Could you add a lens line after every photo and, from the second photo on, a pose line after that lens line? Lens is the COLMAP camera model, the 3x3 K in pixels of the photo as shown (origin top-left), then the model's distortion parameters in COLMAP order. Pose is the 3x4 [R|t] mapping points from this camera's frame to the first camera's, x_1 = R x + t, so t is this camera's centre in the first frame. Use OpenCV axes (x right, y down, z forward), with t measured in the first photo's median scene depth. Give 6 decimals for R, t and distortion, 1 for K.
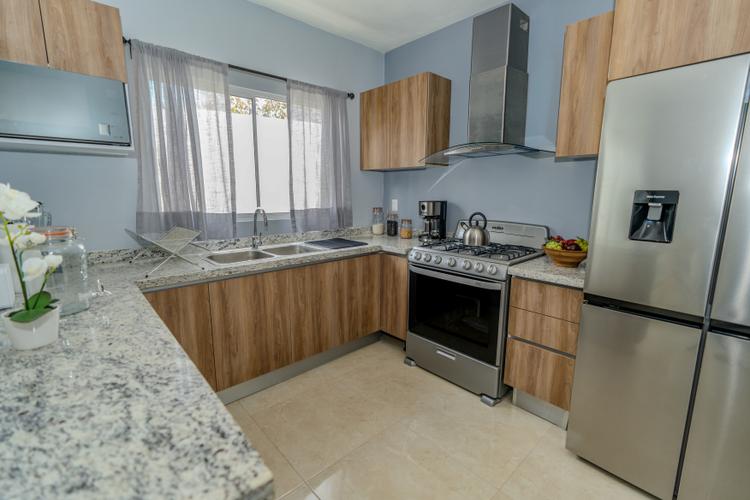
lens RADIAL K [[336.6, 0, 373.2], [0, 336.6, 249.4], [0, 0, 1]] dist [-0.003387, 0.000463]
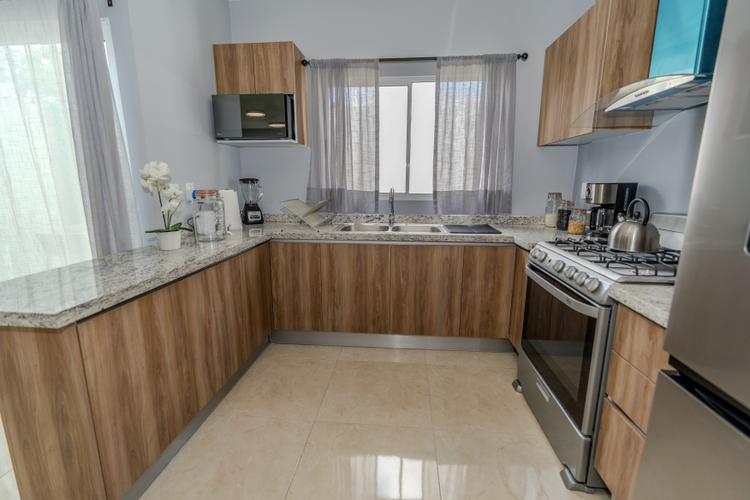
lens RADIAL K [[336.6, 0, 373.9], [0, 336.6, 249.4], [0, 0, 1]] dist [-0.003387, 0.000463]
pose [[0.678089, 0.145425, -0.720449, 0.425450], [-0.125090, 0.988763, 0.081851, -0.005488], [0.724257, 0.034619, 0.688661, 0.207416]]
